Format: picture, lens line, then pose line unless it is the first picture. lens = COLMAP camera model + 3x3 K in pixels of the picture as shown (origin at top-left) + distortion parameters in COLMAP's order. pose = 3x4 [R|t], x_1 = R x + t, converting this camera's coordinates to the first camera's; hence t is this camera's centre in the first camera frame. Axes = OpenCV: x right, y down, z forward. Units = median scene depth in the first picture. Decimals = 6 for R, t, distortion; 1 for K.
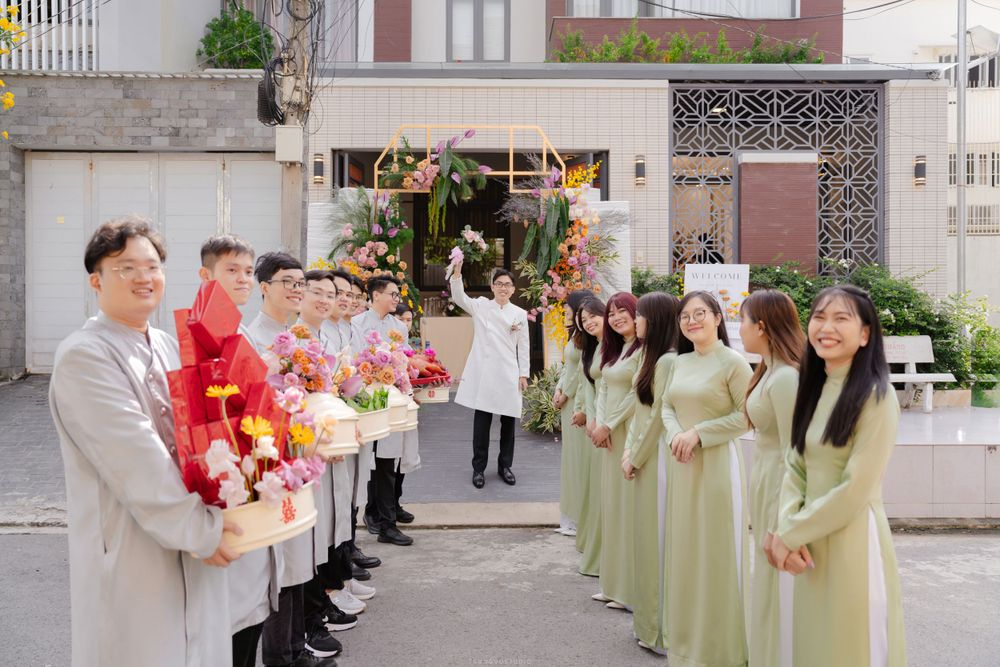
lens RADIAL K [[906.5, 0, 496.8], [0, 906.5, 328.2], [0, 0, 1]] dist [-0.021982, 0.084622]
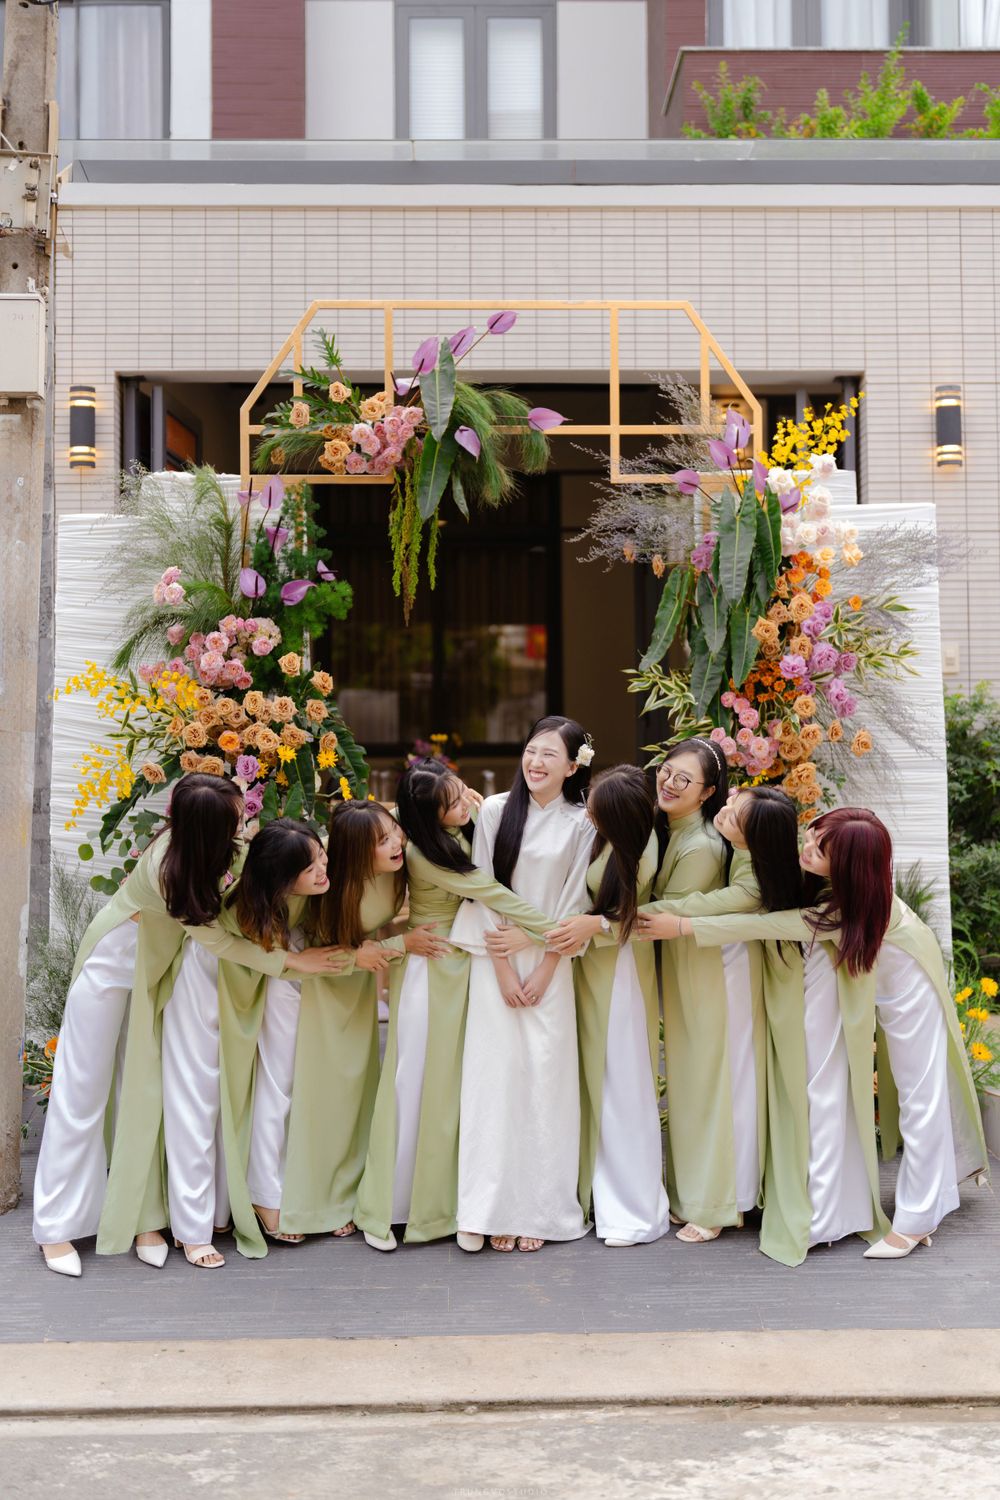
lens RADIAL K [[2207.2, 0, 526.9], [0, 2207.2, 772.2], [0, 0, 1]] dist [-0.020765, 0.000000]
pose [[0.999825, -0.008407, 0.016735, -0.035935], [0.009015, 0.999291, -0.036550, -0.000524], [-0.016416, 0.036694, 0.999192, 0.116114]]
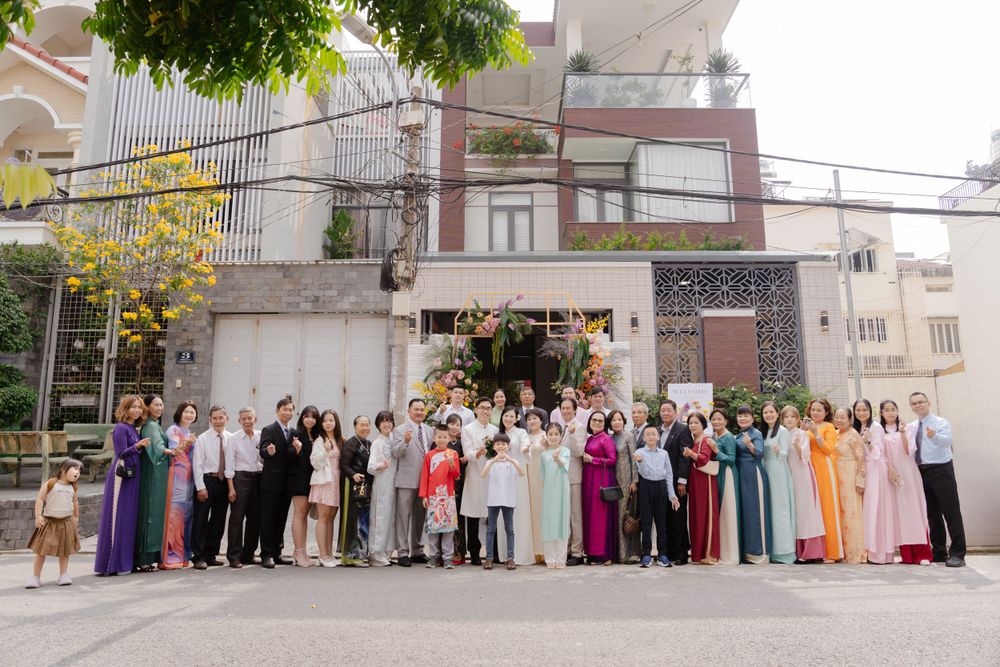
lens RADIAL K [[691.1, 0, 496.3], [0, 691.1, 335.1], [0, 0, 1]] dist [-0.108591, 0.077531]
pose [[0.999695, -0.007466, -0.023536, -0.041917], [0.003352, 0.985397, -0.170238, 0.036928], [0.024464, 0.170107, 0.985122, -0.097273]]
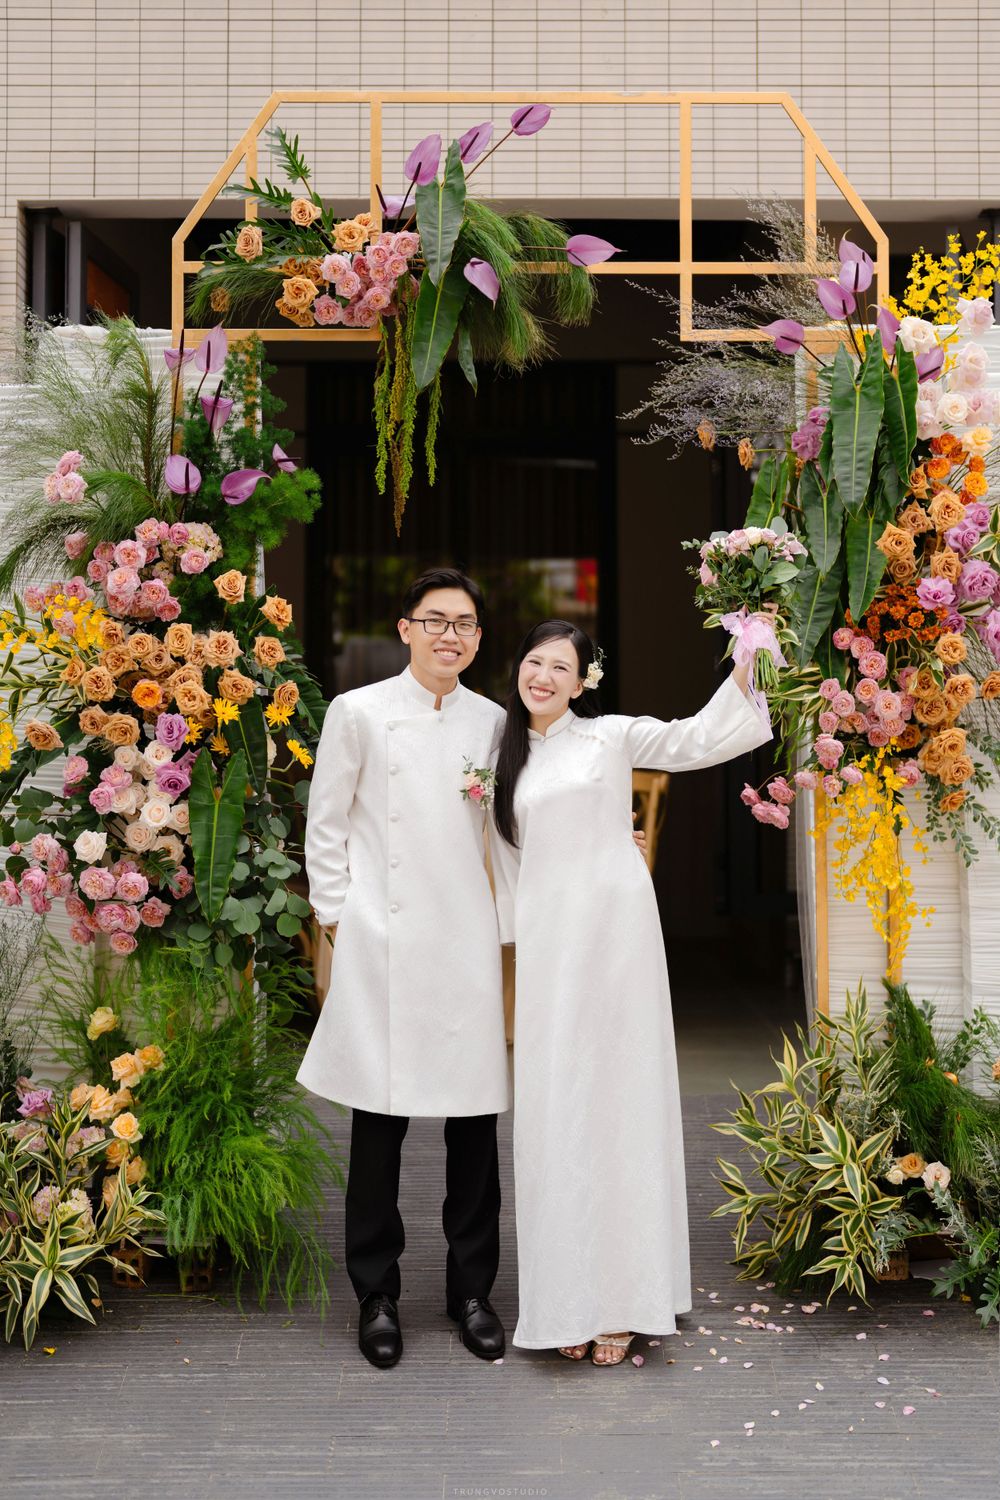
lens RADIAL K [[2611.6, 0, 509.6], [0, 2611.6, 670.0], [0, 0, 1]] dist [-0.074466, 0.000000]
pose [[0.999949, -0.002200, -0.009865, -0.028734], [0.001562, 0.997932, -0.064261, -0.004330], [0.009986, 0.064242, 0.997884, 0.246646]]
